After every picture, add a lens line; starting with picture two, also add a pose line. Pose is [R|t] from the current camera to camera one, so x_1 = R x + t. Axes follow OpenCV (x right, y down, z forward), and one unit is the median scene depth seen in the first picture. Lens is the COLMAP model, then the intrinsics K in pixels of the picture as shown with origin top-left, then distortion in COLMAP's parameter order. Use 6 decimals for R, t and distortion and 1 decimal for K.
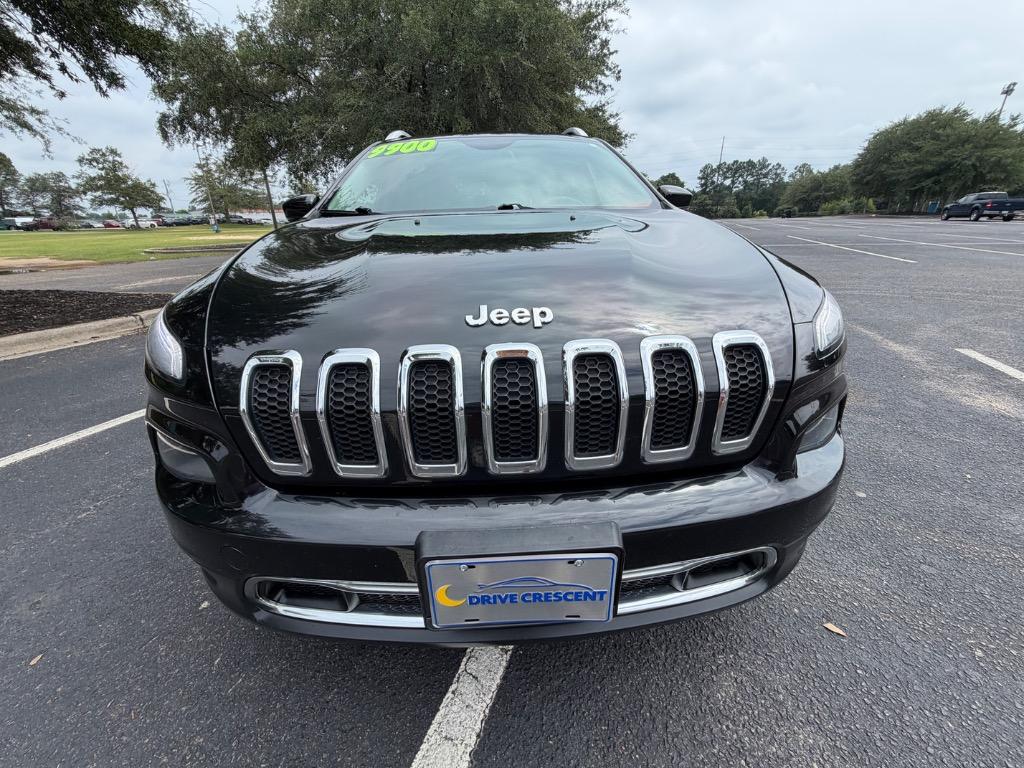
lens RADIAL K [[407.5, 0, 503.7], [0, 407.5, 384.0], [0, 0, 1]] dist [0.001718, 0.000174]
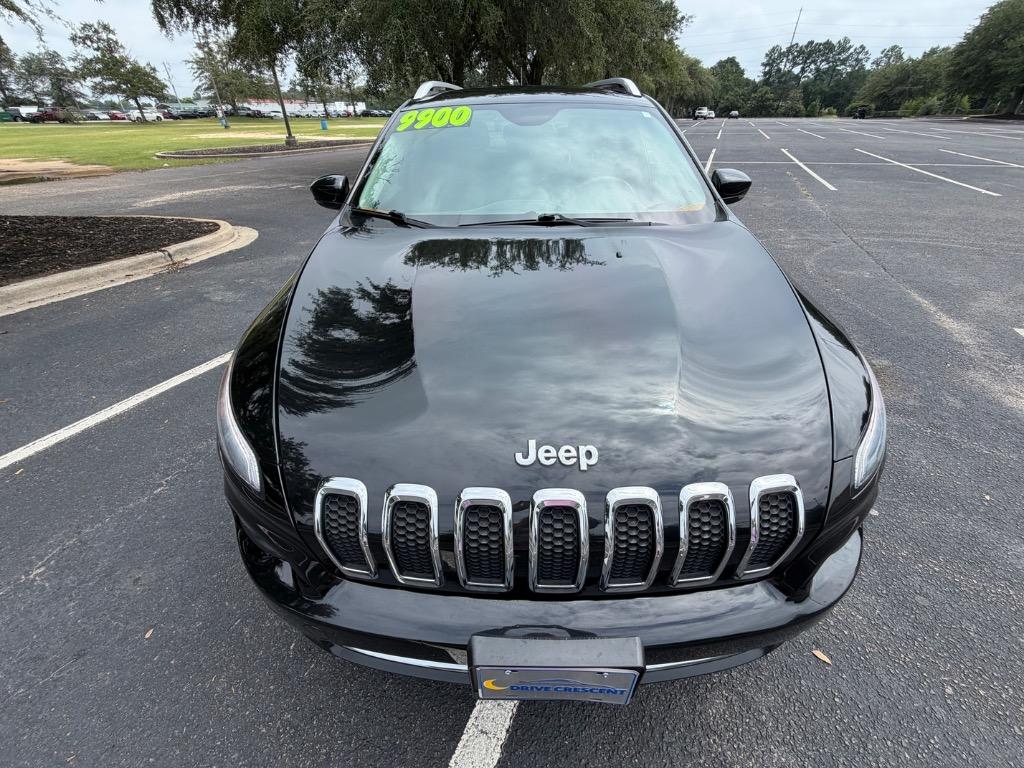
lens RADIAL K [[406.6, 0, 504.0], [0, 406.6, 383.9], [0, 0, 1]] dist [0.002537, -0.000073]
pose [[0.998195, 0.041531, -0.043383, -0.049374], [-0.032127, 0.979565, 0.198547, -0.325065], [0.050742, -0.196795, 0.979131, -0.001852]]
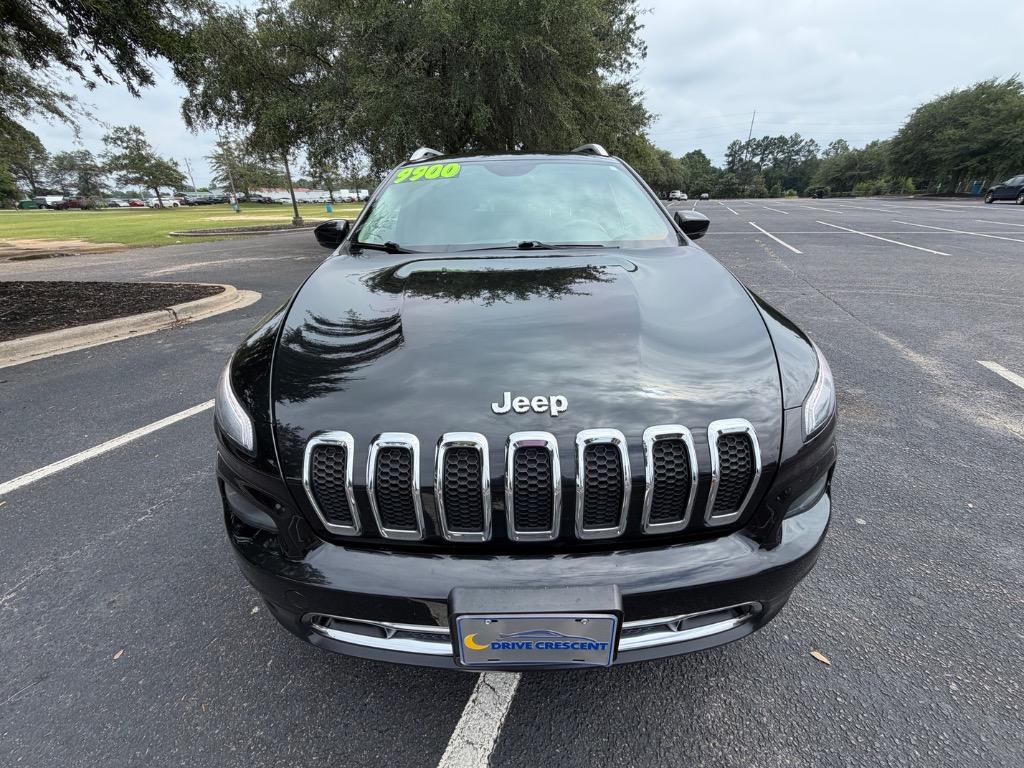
lens RADIAL K [[406.6, 0, 504.0], [0, 406.6, 383.9], [0, 0, 1]] dist [0.002537, -0.000073]
pose [[0.999191, 0.018112, -0.035919, -0.010982], [-0.016565, 0.998943, 0.042886, -0.160269], [0.036658, -0.042256, 0.998434, -0.088830]]
